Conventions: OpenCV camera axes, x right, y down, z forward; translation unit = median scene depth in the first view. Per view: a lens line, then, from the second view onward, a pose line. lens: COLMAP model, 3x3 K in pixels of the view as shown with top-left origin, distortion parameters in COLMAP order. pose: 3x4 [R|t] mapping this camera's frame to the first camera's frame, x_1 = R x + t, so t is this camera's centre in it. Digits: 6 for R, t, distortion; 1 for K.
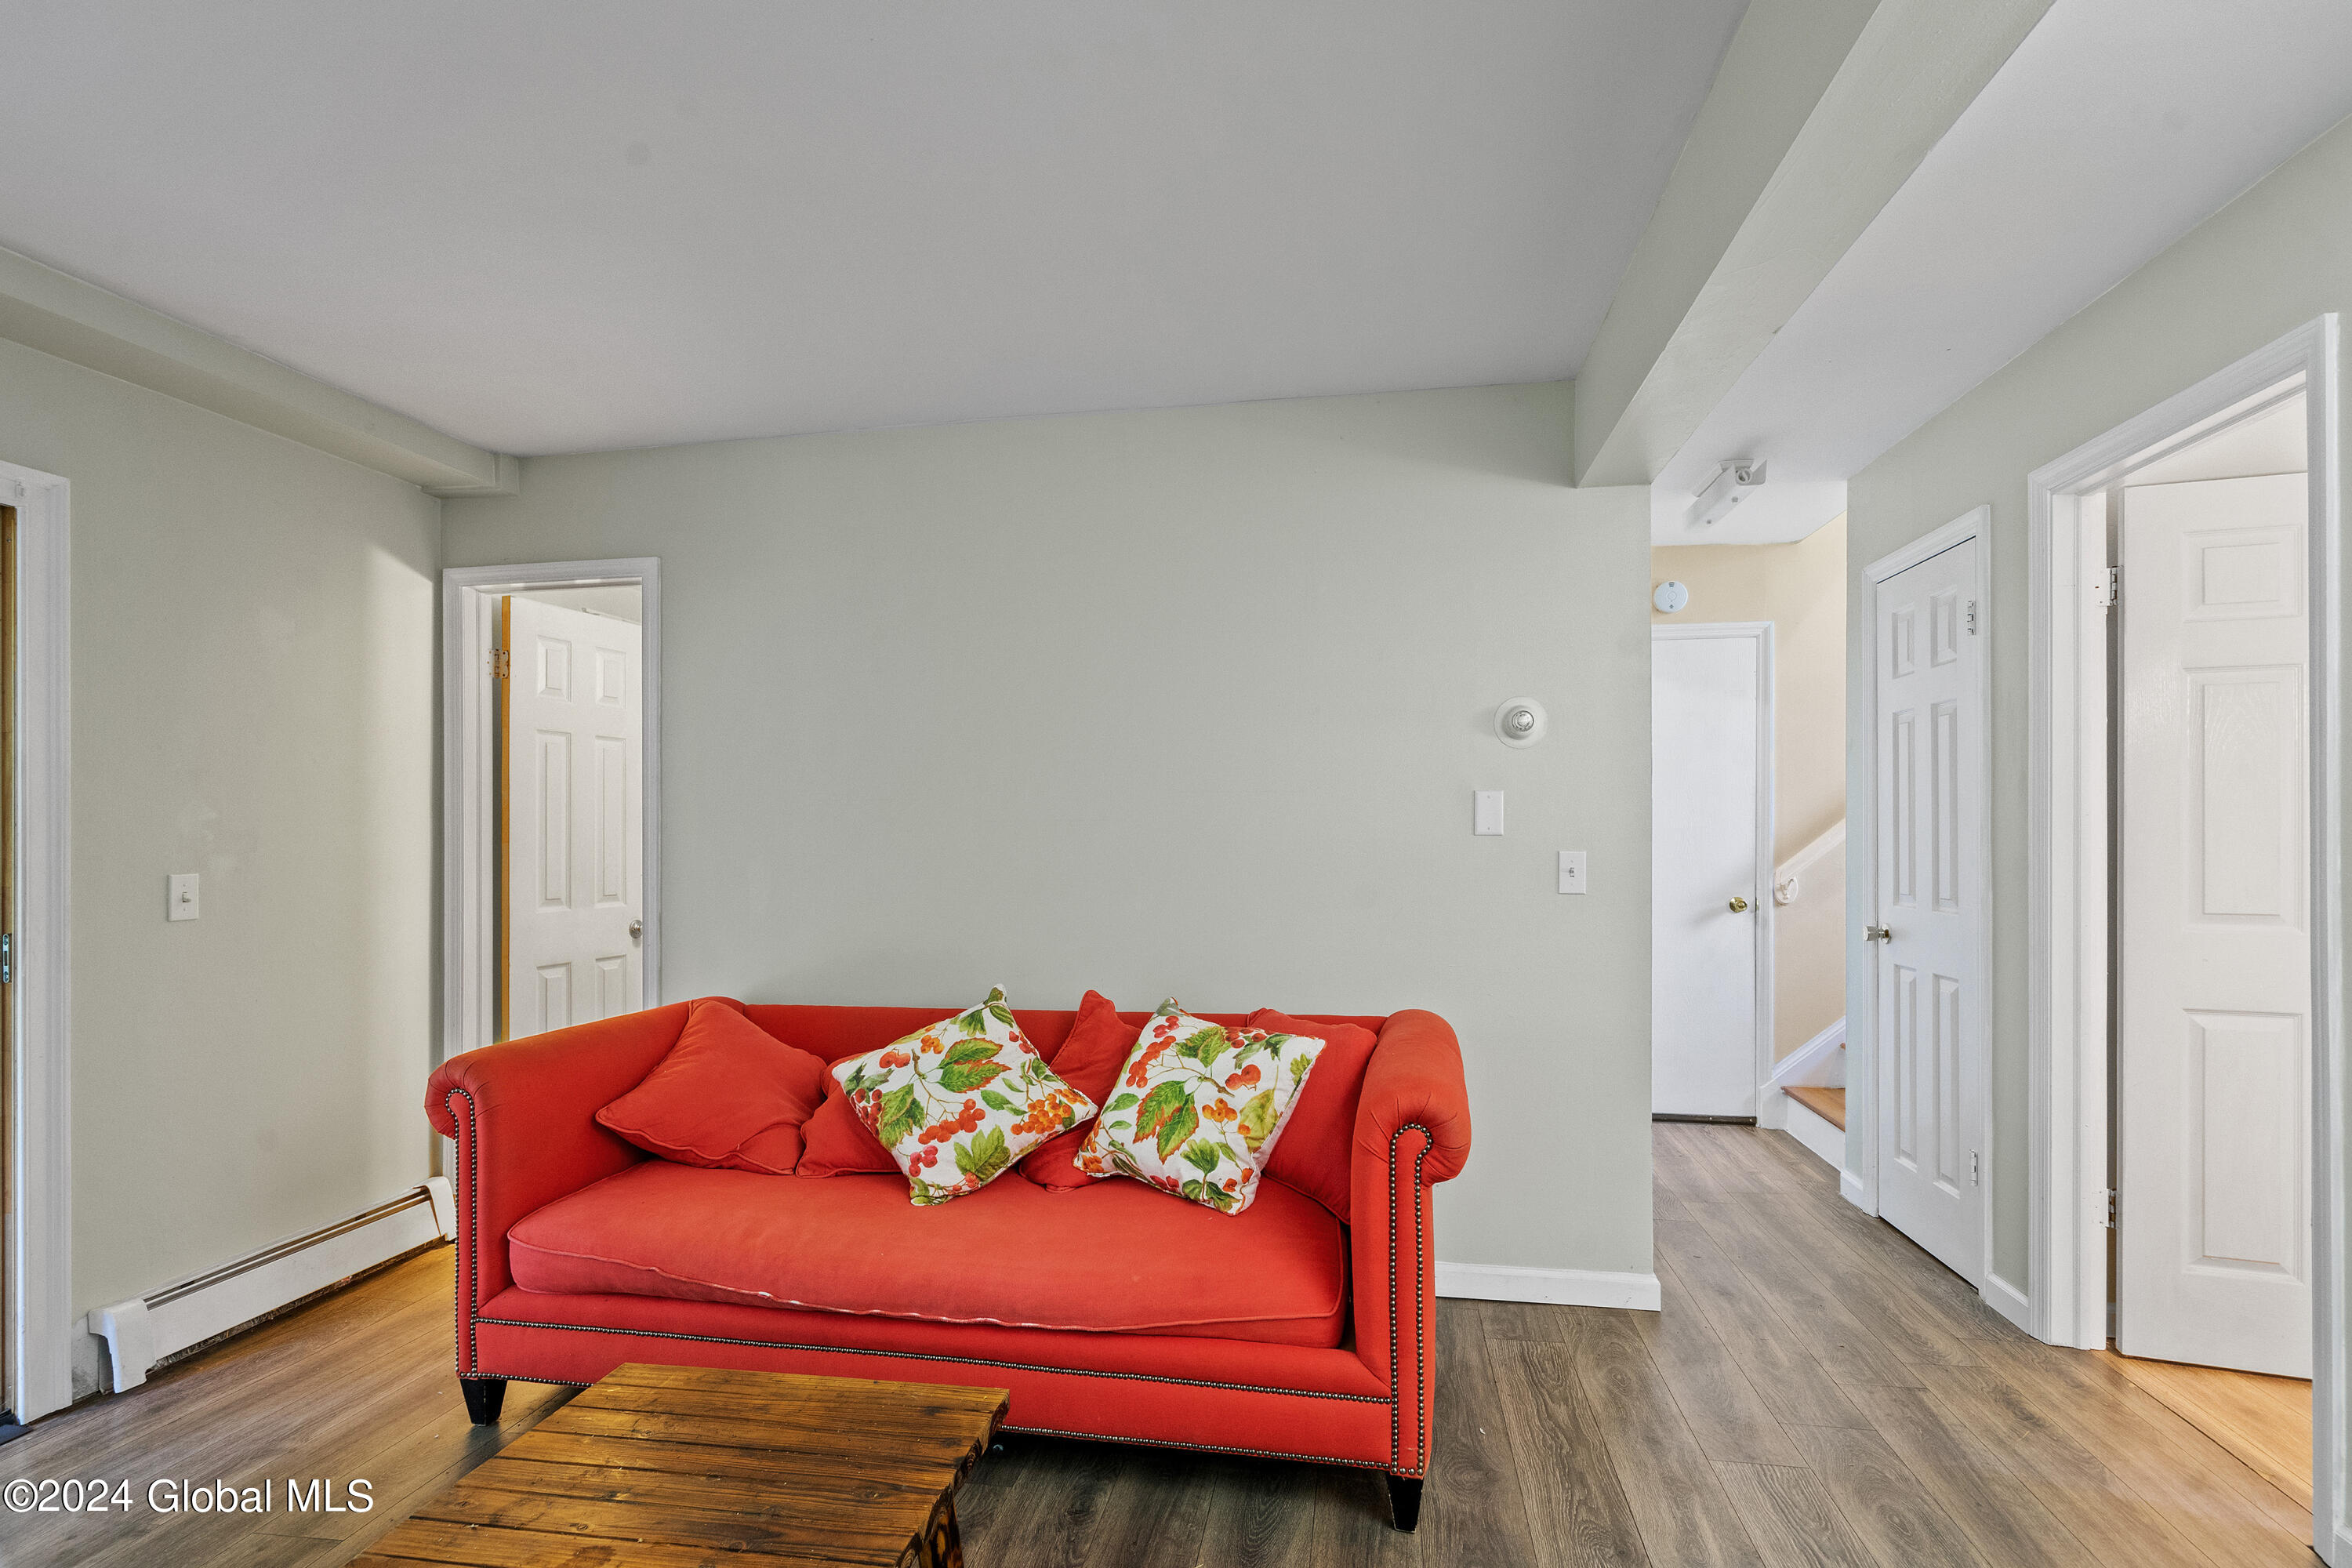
lens RADIAL K [[1135.9, 0, 1180.3], [0, 1135.9, 821.9], [0, 0, 1]] dist [0.003810, -0.000046]
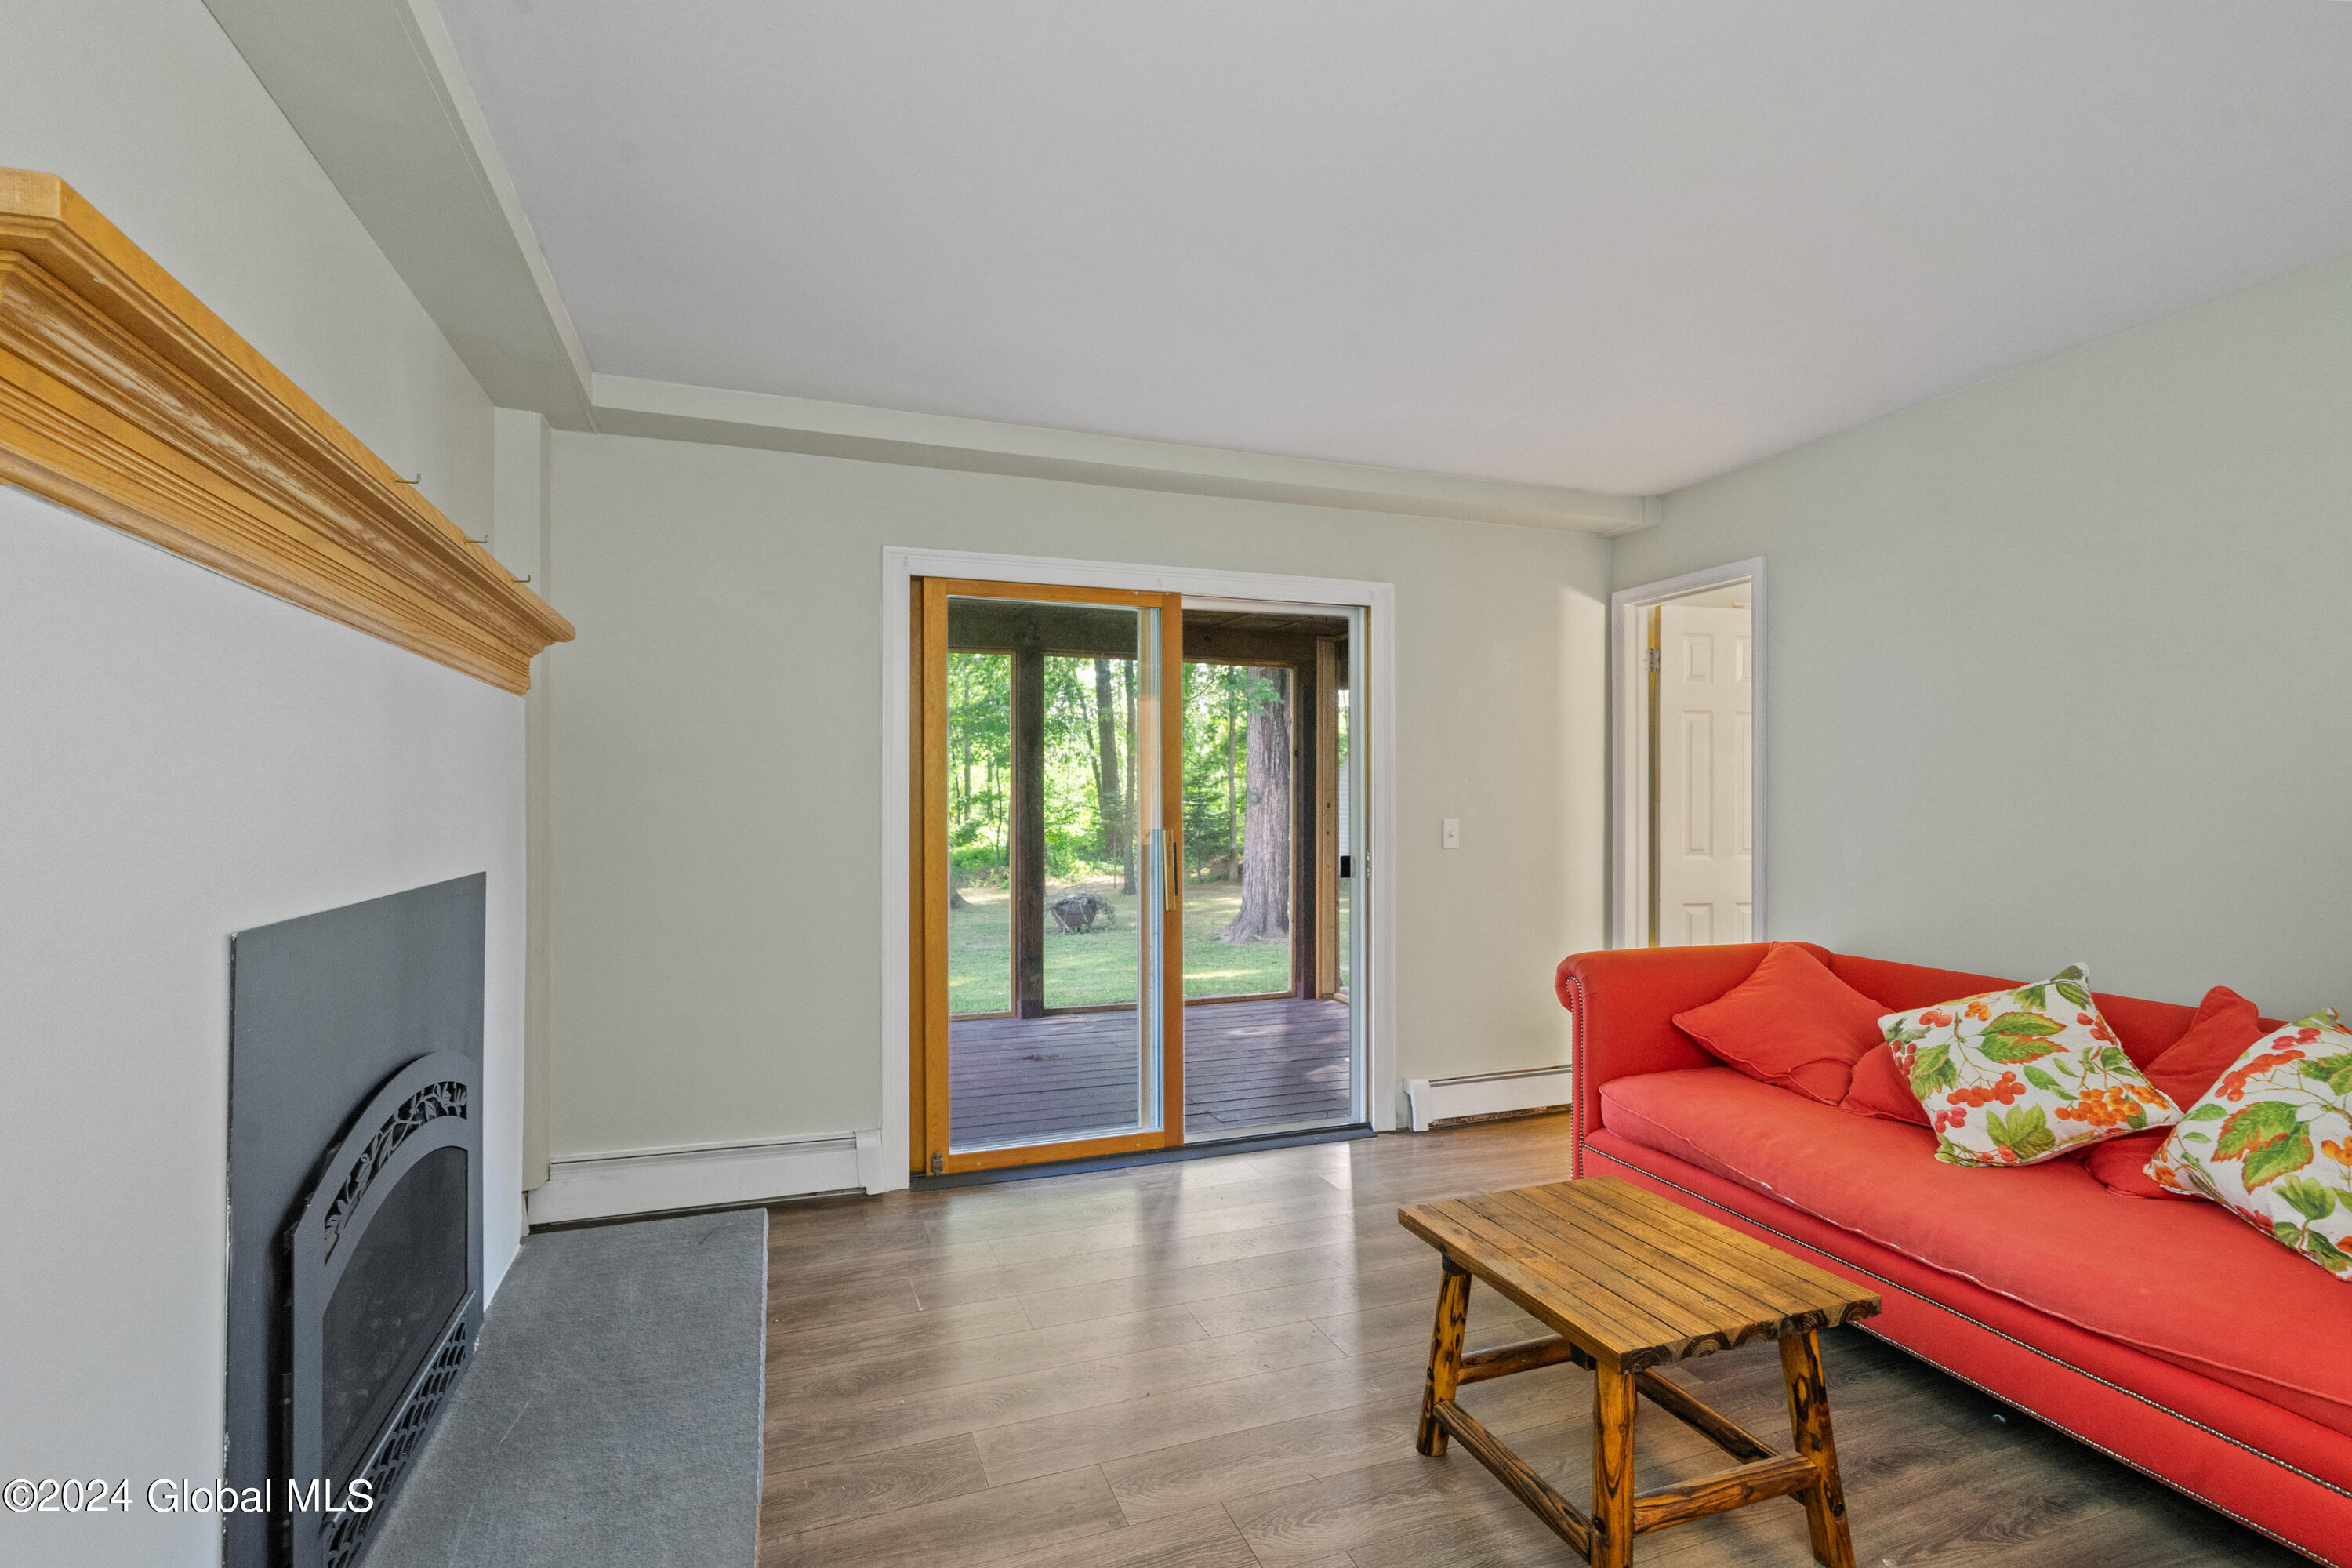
lens RADIAL K [[1075.2, 0, 1173.6], [0, 1075.2, 786.8], [0, 0, 1]] dist [0.002439, 0.001202]
pose [[0.494650, 0.000853, -0.869092, 0.256624], [0.001869, 0.999996, 0.002045, -0.002976], [0.869090, -0.002636, 0.494646, -0.076580]]
